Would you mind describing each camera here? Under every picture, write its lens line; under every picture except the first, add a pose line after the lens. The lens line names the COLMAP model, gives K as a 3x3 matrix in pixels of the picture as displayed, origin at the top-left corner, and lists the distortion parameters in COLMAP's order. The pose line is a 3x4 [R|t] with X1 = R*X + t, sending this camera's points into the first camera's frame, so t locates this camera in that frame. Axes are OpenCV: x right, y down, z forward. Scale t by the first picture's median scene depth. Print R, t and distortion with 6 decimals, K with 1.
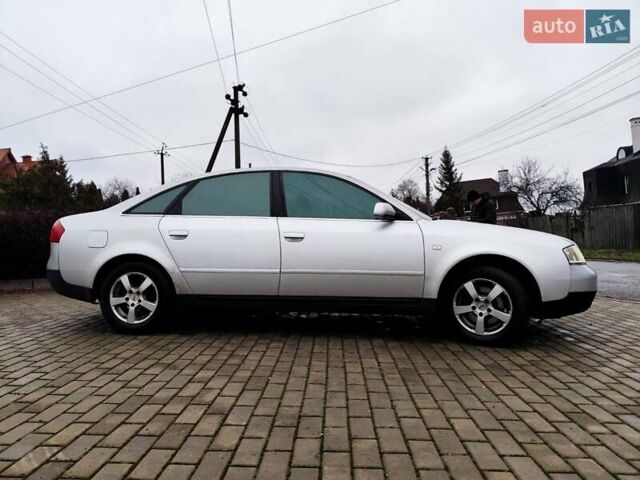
lens RADIAL K [[435.5, 0, 319.5], [0, 435.5, 241.2], [0, 0, 1]] dist [0.033393, -0.036418]
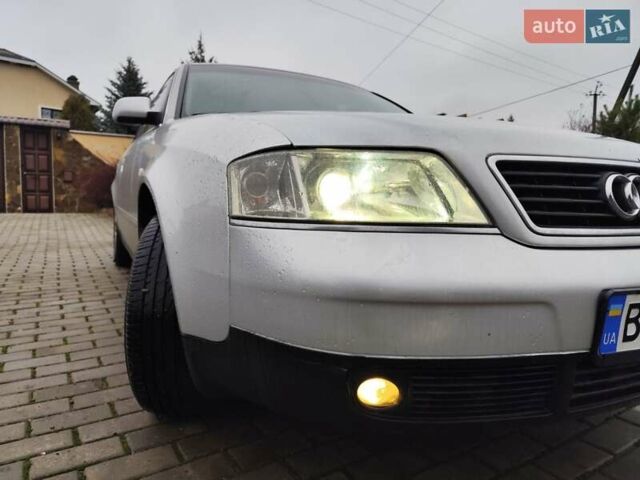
lens RADIAL K [[441.5, 0, 315.8], [0, 441.5, 239.4], [0, 0, 1]] dist [0.003616, -0.005656]
pose [[0.558067, 0.095194, -0.824317, 0.112620], [-0.021636, 0.994729, 0.100227, 0.005070], [0.829514, -0.038099, 0.557186, 0.124138]]
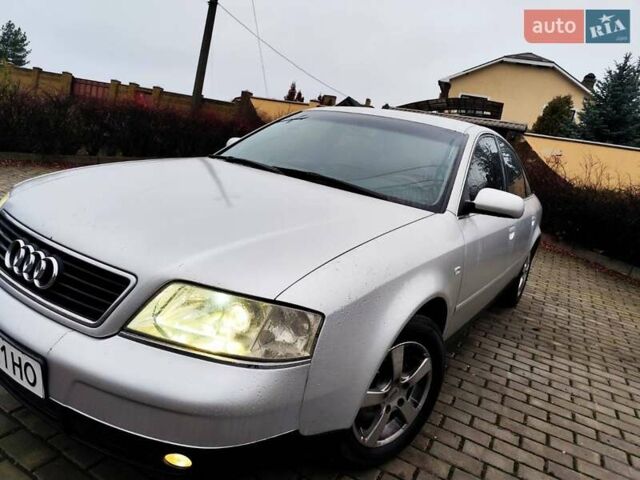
lens RADIAL K [[439.3, 0, 317.9], [0, 439.3, 242.1], [0, 0, 1]] dist [0.004641, -0.008218]
pose [[-0.435281, 0.129357, -0.890953, 0.129007], [-0.168226, 0.960507, 0.221643, -0.015853], [0.884438, 0.246358, -0.396329, 0.222520]]
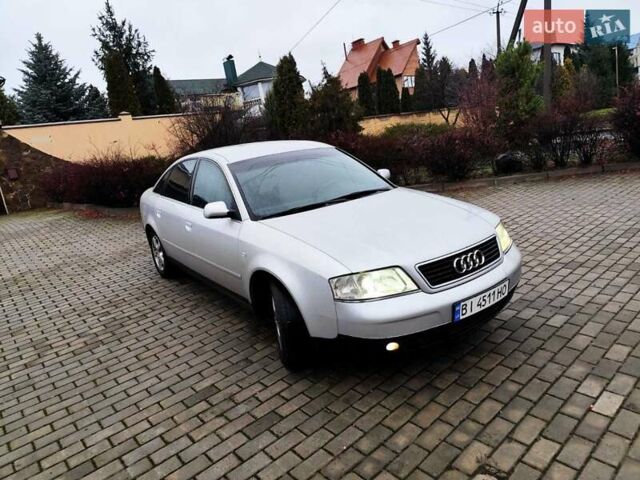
lens RADIAL K [[433.6, 0, 323.0], [0, 433.6, 239.5], [0, 0, 1]] dist [0.033933, -0.037707]
pose [[0.687660, 0.108379, -0.717898, 0.149813], [0.112762, 0.960854, 0.253070, -0.033052], [0.717222, -0.254978, 0.648520, 0.073120]]
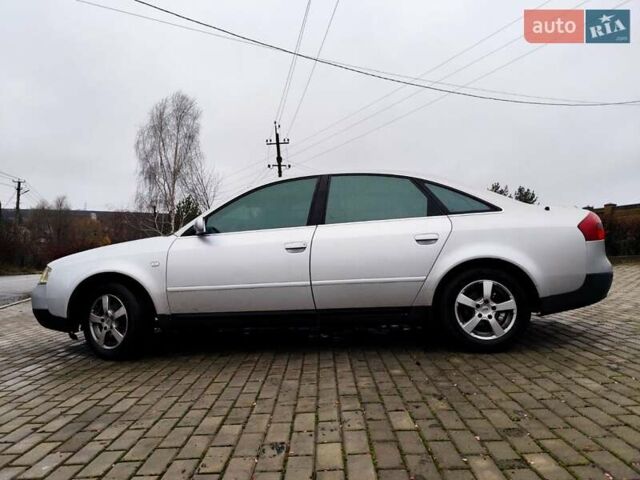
lens RADIAL K [[435.5, 0, 319.5], [0, 435.5, 241.2], [0, 0, 1]] dist [0.033393, -0.036418]
pose [[-0.998813, 0.044207, -0.020477, -0.003313], [0.044612, 0.998808, -0.019784, -0.000100], [0.019578, -0.020674, -0.999595, 0.359086]]
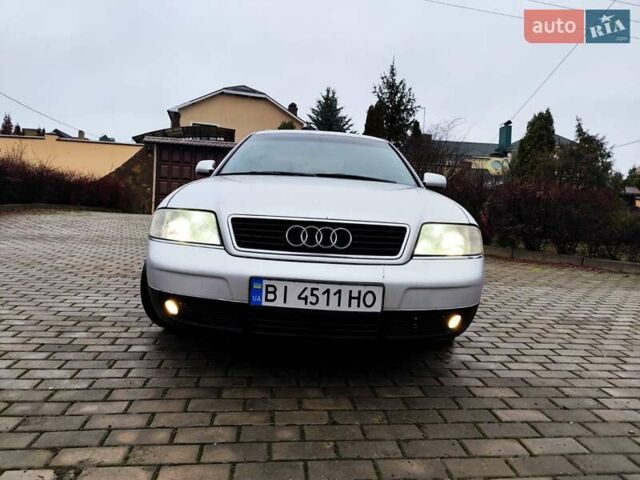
lens RADIAL K [[435.5, 0, 319.5], [0, 435.5, 241.2], [0, 0, 1]] dist [0.033393, -0.036418]
pose [[0.148240, 0.102660, -0.983609, 0.171212], [-0.053101, 0.993989, 0.095741, -0.001966], [0.987525, 0.038038, 0.152800, 0.158982]]
